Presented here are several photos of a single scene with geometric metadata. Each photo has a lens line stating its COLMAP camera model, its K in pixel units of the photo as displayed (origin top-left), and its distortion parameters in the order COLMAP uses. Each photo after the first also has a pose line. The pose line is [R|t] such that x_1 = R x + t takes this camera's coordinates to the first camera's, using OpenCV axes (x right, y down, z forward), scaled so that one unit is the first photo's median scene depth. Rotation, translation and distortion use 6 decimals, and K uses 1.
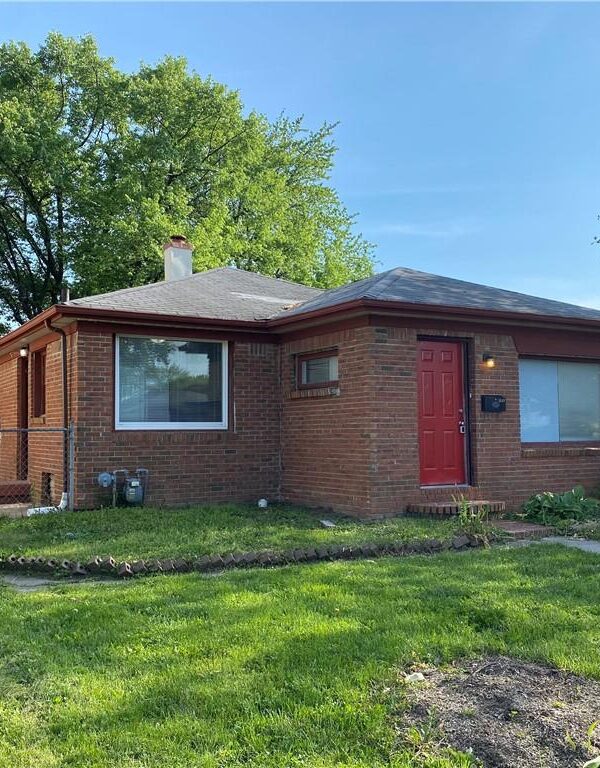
lens RADIAL K [[777.6, 0, 282.9], [0, 777.6, 384.4], [0, 0, 1]] dist [0.008034, 0.009487]
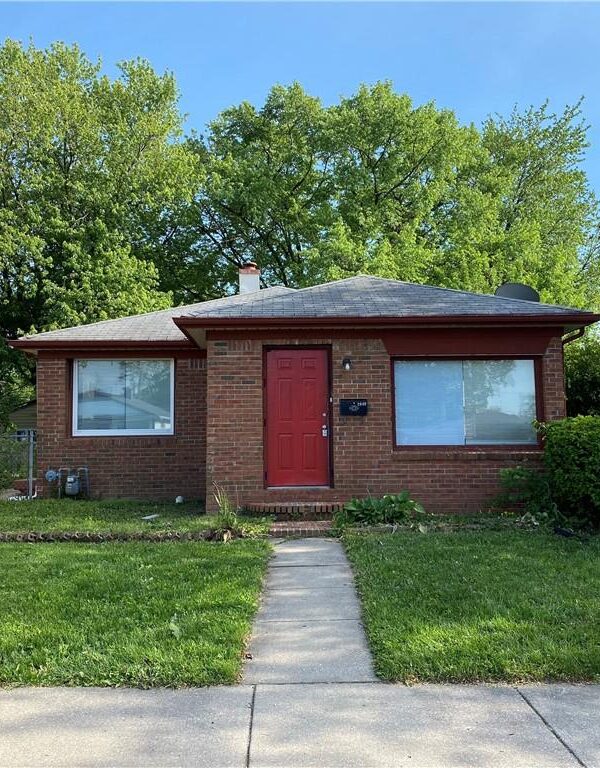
lens RADIAL K [[777.6, 0, 282.9], [0, 777.6, 384.4], [0, 0, 1]] dist [0.008034, 0.009487]
pose [[0.889227, -0.038081, -0.455878, 0.652755], [0.034070, 0.999275, -0.017017, 0.008948], [0.456195, -0.000400, 0.889880, 0.054349]]
